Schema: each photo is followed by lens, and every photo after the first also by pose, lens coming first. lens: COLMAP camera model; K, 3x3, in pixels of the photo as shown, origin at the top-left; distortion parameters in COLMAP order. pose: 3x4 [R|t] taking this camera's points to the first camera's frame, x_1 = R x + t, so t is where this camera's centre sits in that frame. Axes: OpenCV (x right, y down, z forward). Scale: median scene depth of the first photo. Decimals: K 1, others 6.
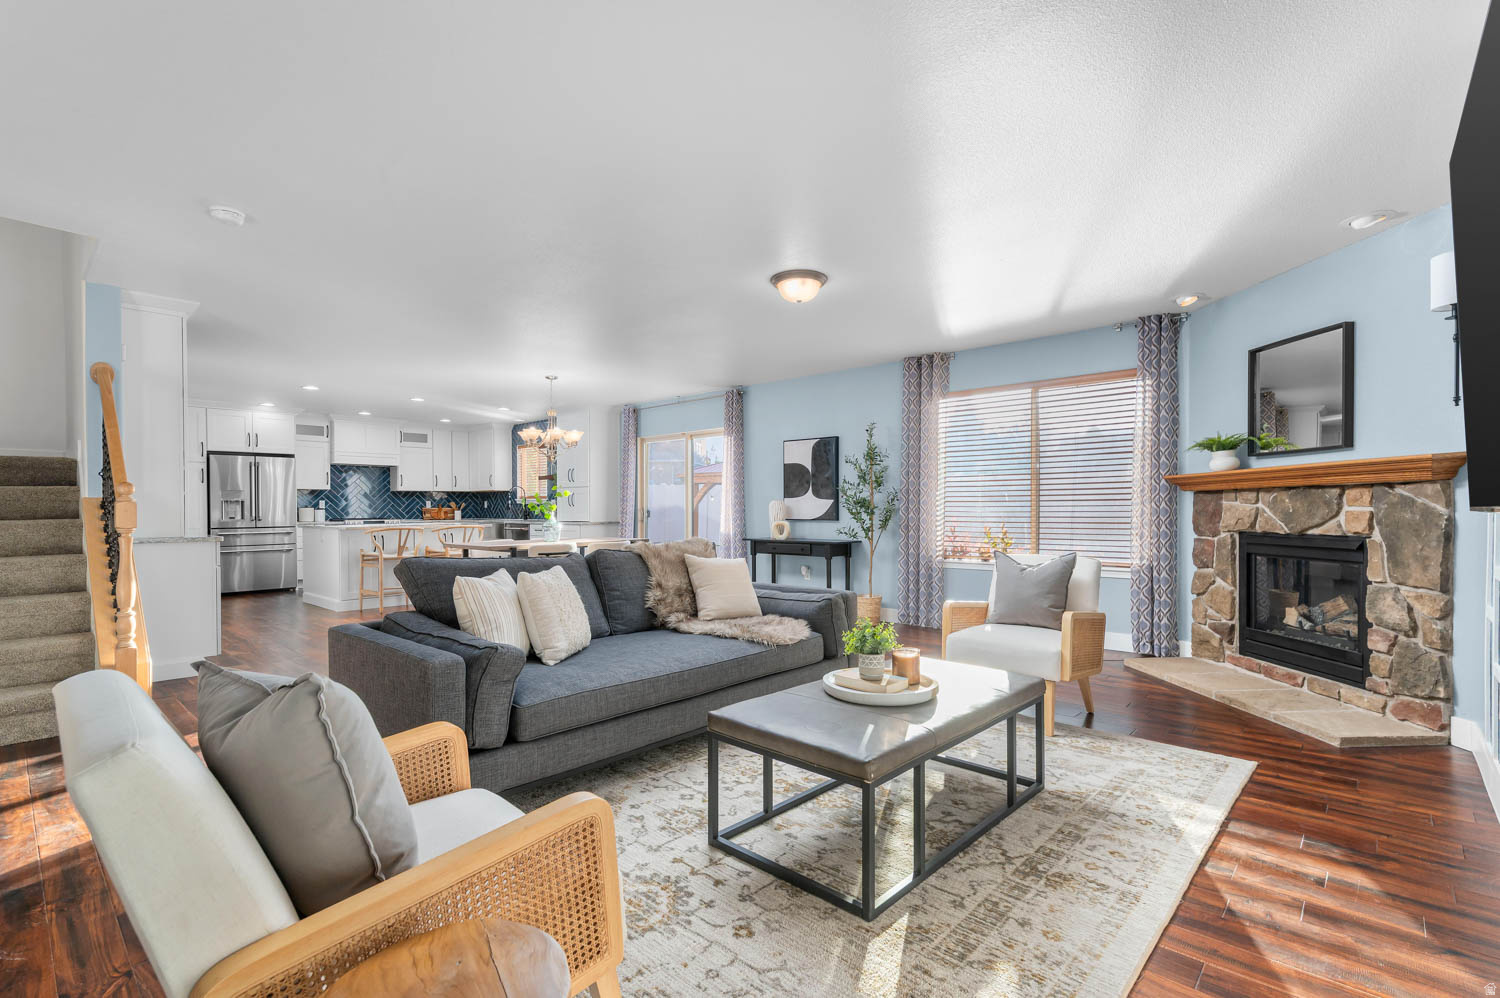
lens RADIAL K [[684.4, 0, 753.8], [0, 684.4, 514.1], [0, 0, 1]] dist [0.019441, -0.000412]
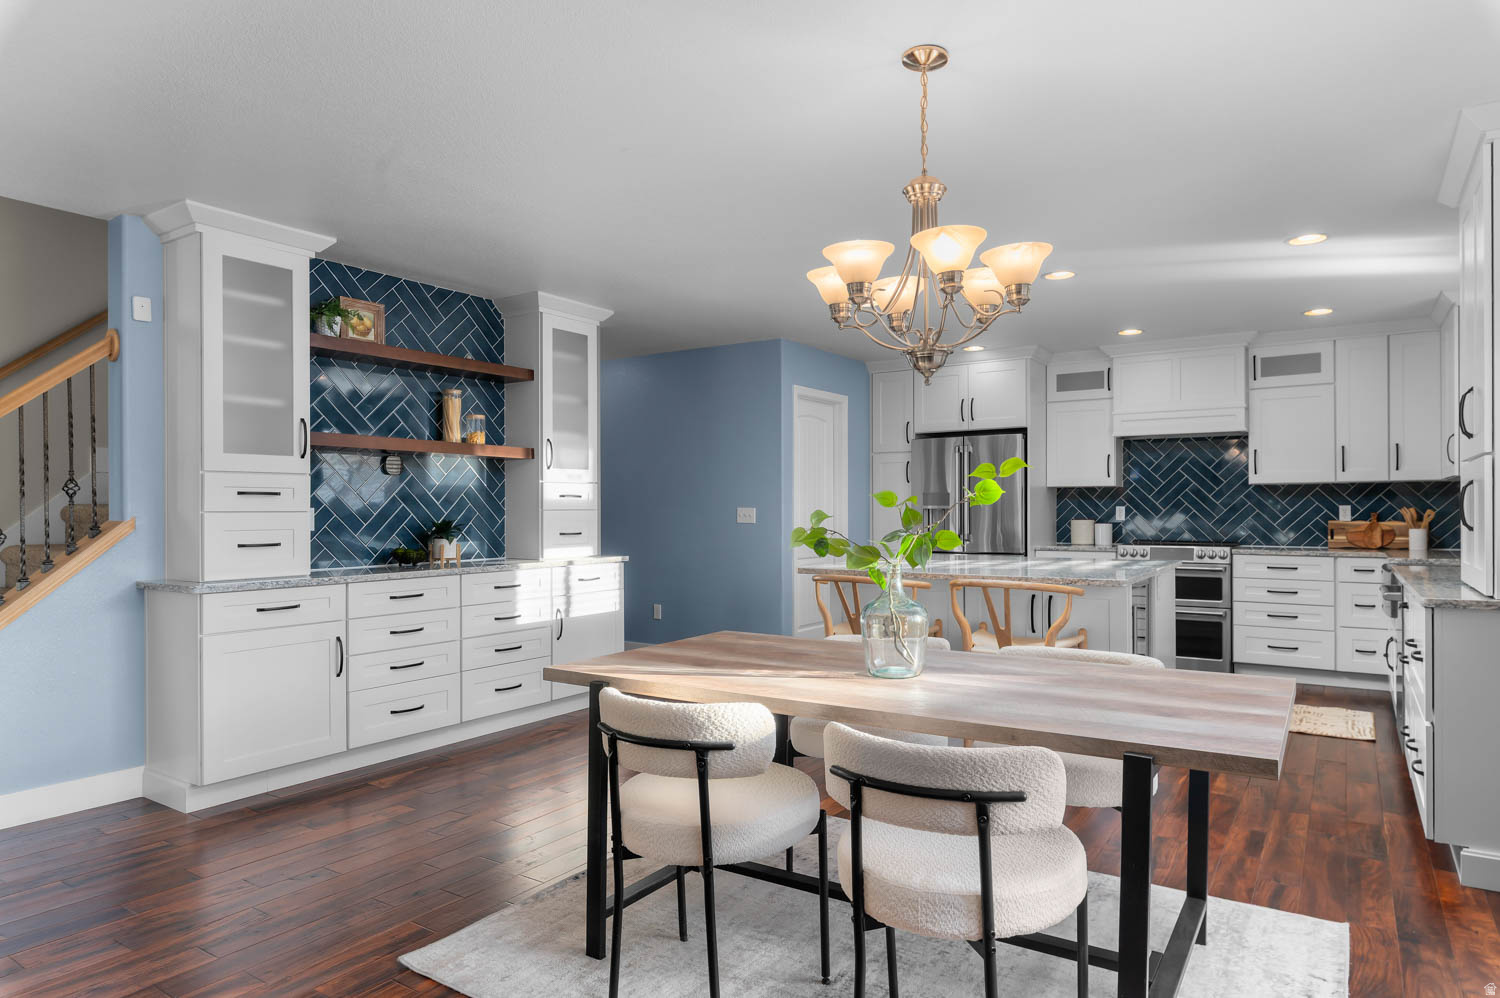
lens RADIAL K [[901.2, 0, 753.9], [0, 901.2, 503.7], [0, 0, 1]] dist [-0.004986, -0.000192]
pose [[0.161275, 0.000517, -0.986909, 0.030965], [-0.004056, 0.999992, -0.000138, -0.020950], [0.986901, 0.004025, 0.161276, 0.611384]]
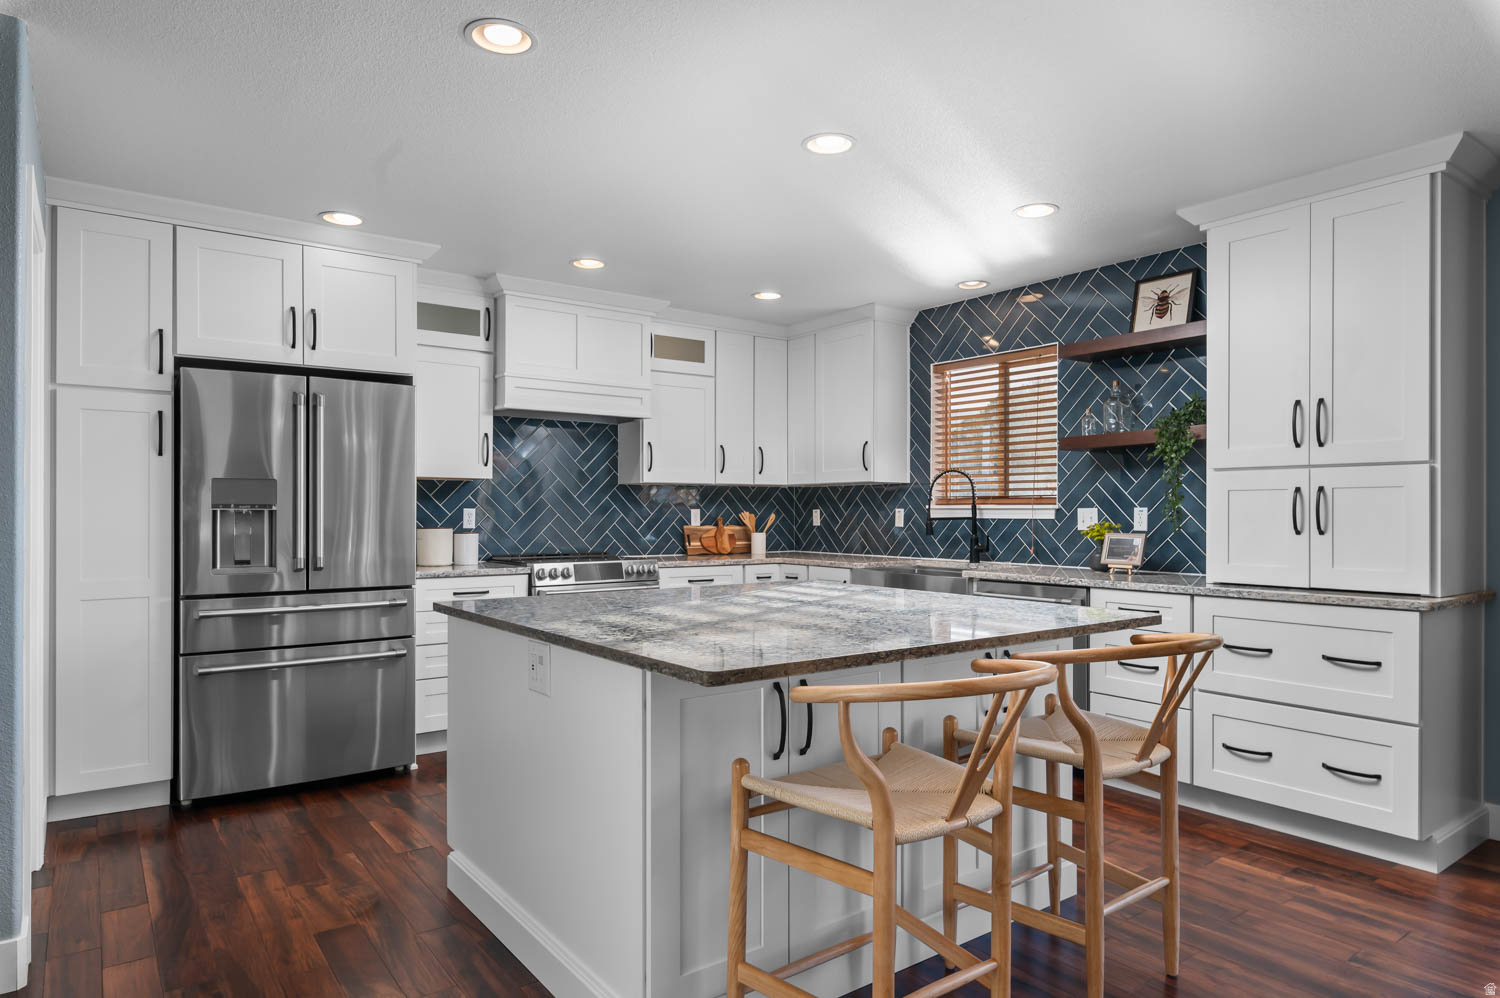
lens RADIAL K [[901.2, 0, 768.1], [0, 901.2, 503.7], [0, 0, 1]] dist [-0.004986, -0.000192]
pose [[0.984127, 0.002551, -0.177448, -0.381210], [-0.005644, 0.999841, -0.016926, -0.015290], [0.177377, 0.017659, 0.983985, 0.548288]]
